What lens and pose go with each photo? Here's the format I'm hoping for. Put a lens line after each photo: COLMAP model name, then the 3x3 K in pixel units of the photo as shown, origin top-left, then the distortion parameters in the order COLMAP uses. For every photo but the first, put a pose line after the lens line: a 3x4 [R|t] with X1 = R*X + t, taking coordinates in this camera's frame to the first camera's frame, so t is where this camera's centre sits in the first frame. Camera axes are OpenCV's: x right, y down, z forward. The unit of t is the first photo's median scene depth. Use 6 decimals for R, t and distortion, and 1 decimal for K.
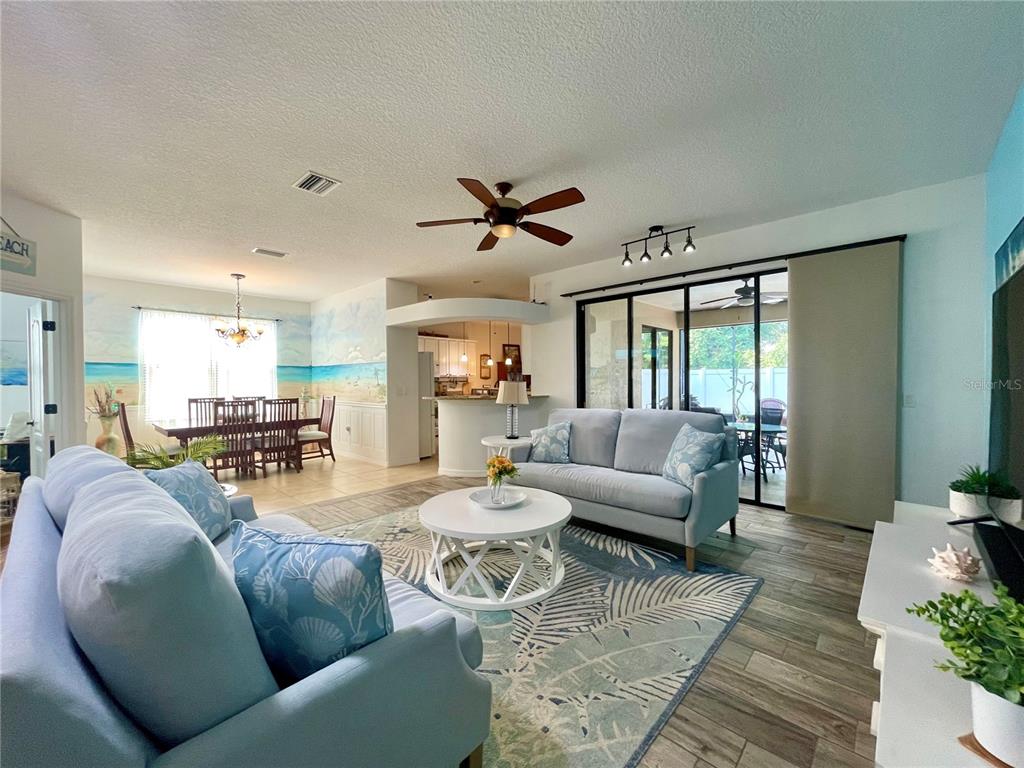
lens RADIAL K [[412.7, 0, 513.4], [0, 412.7, 383.9], [0, 0, 1]] dist [-0.003463, 0.000481]
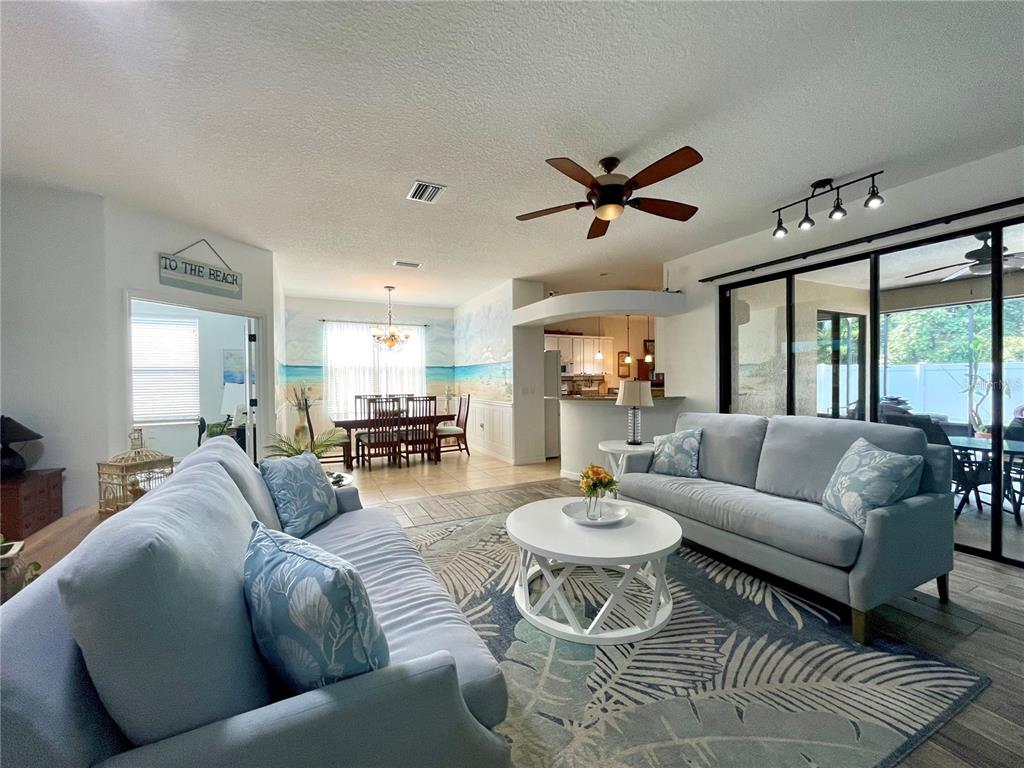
lens RADIAL K [[412.7, 0, 514.2], [0, 412.7, 383.8], [0, 0, 1]] dist [-0.003463, 0.000481]
pose [[0.937055, 0.002061, -0.349175, 0.077804], [-0.000676, 0.999991, 0.004090, -0.003348], [0.349180, -0.003597, 0.937049, 0.075015]]
